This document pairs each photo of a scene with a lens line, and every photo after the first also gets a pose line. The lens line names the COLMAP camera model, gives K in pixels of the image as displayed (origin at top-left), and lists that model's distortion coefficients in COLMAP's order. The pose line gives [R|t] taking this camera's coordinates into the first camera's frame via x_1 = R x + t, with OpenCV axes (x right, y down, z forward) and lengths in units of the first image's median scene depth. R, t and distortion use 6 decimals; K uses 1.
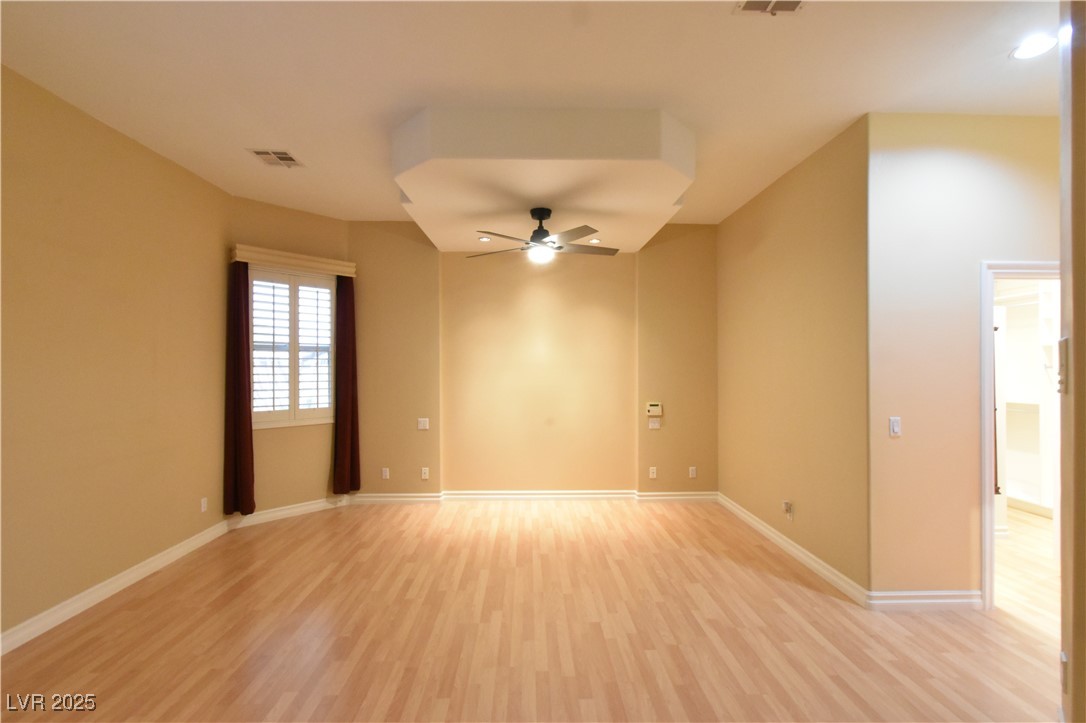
lens RADIAL K [[487.2, 0, 539.8], [0, 487.2, 366.8], [0, 0, 1]] dist [-0.000454, 0.000010]
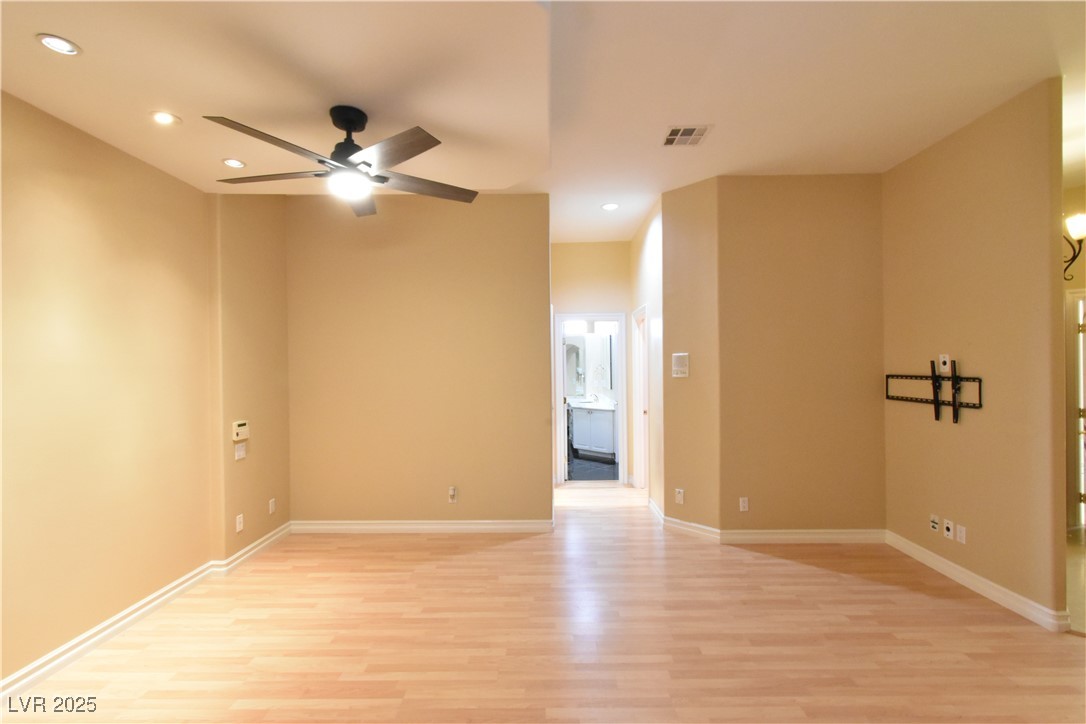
lens RADIAL K [[484.6, 0, 545.0], [0, 484.6, 364.3], [0, 0, 1]] dist [0.001913, -0.000130]
pose [[0.029268, 0.003123, 0.999567, -0.521377], [0.006079, 0.999976, -0.003302, -0.003077], [-0.999553, 0.006173, 0.029248, 0.641446]]
